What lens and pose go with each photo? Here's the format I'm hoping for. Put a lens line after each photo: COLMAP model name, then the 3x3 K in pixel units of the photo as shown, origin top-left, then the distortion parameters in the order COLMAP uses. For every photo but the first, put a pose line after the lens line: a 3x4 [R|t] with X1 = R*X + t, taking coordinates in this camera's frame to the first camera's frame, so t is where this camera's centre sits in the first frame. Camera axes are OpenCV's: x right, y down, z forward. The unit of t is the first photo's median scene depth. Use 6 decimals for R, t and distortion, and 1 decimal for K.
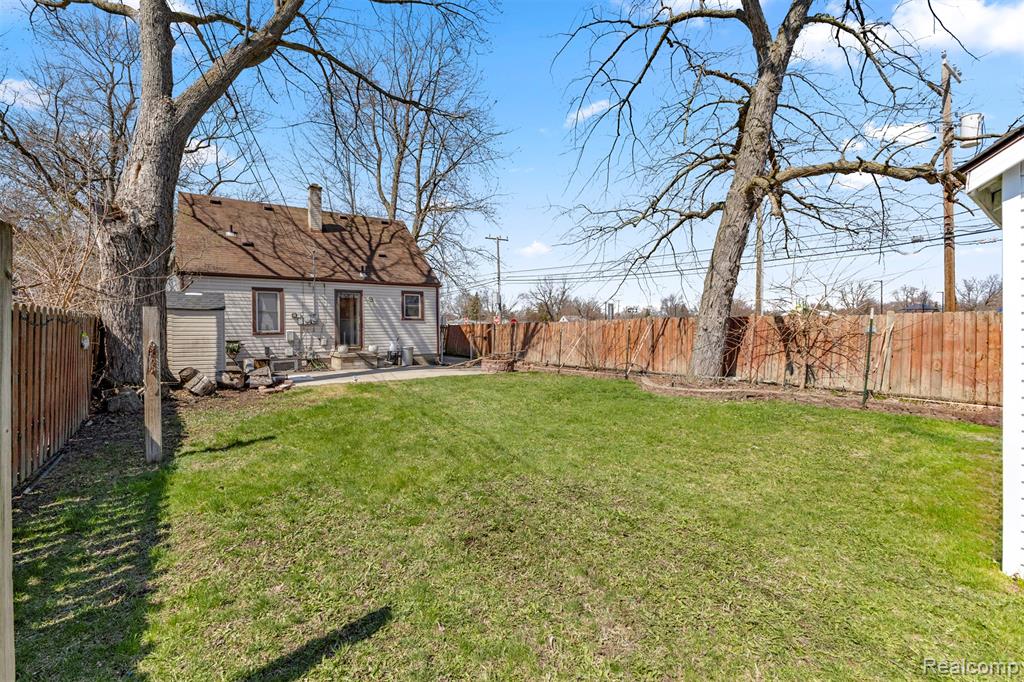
lens RADIAL K [[448.9, 0, 511.0], [0, 448.9, 327.9], [0, 0, 1]] dist [-0.001021, -0.000135]
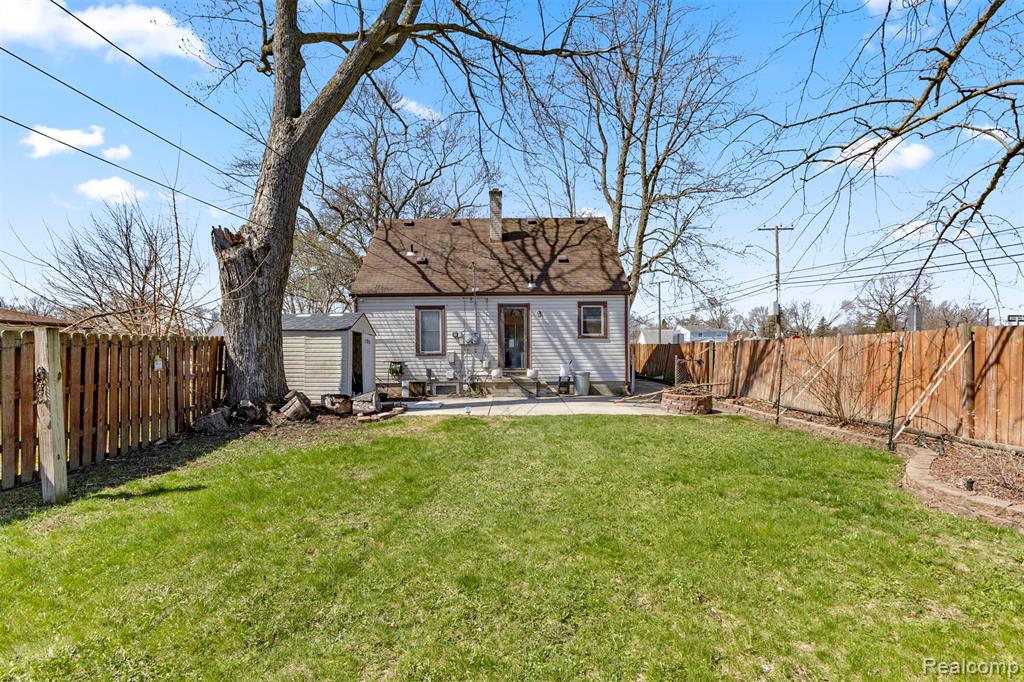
lens RADIAL K [[484.8, 0, 511.2], [0, 484.8, 350.8], [0, 0, 1]] dist [-0.000630, 0.000319]
pose [[0.827500, 0.001888, -0.561463, 0.150492], [0.002713, 0.999969, 0.007361, -0.001582], [0.561459, -0.007614, 0.827469, 0.224618]]
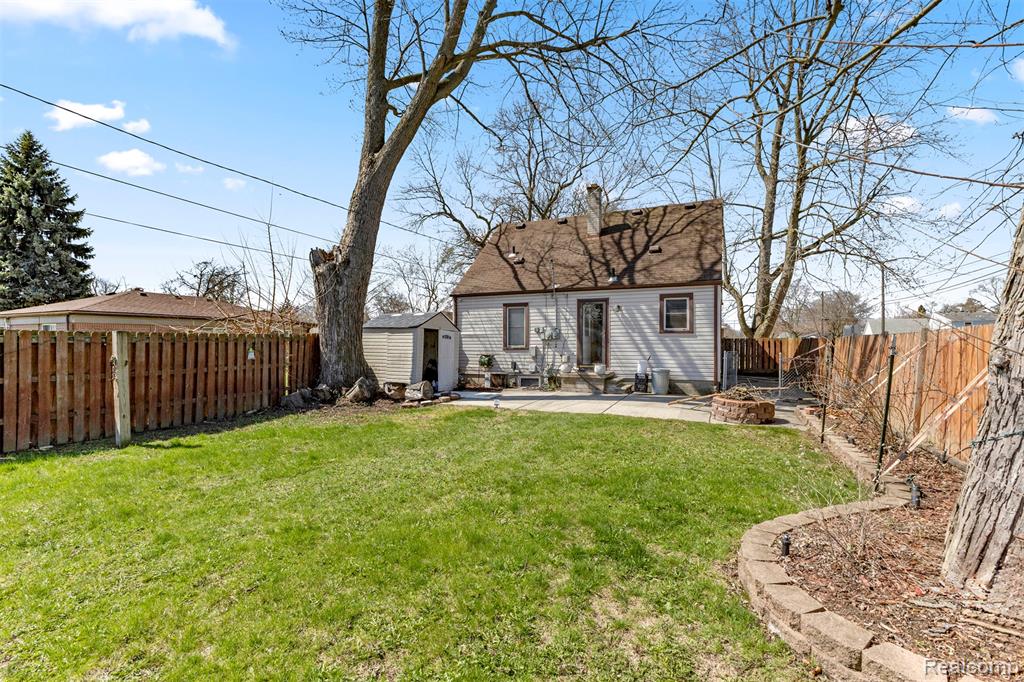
lens RADIAL K [[466.2, 0, 512.0], [0, 466.2, 341.0], [0, 0, 1]] dist [-0.000750, -0.000072]
pose [[0.522038, 0.003006, -0.852917, 0.307496], [-0.001278, 0.999995, 0.002742, -0.006390], [0.852921, -0.000341, 0.522040, 0.394478]]
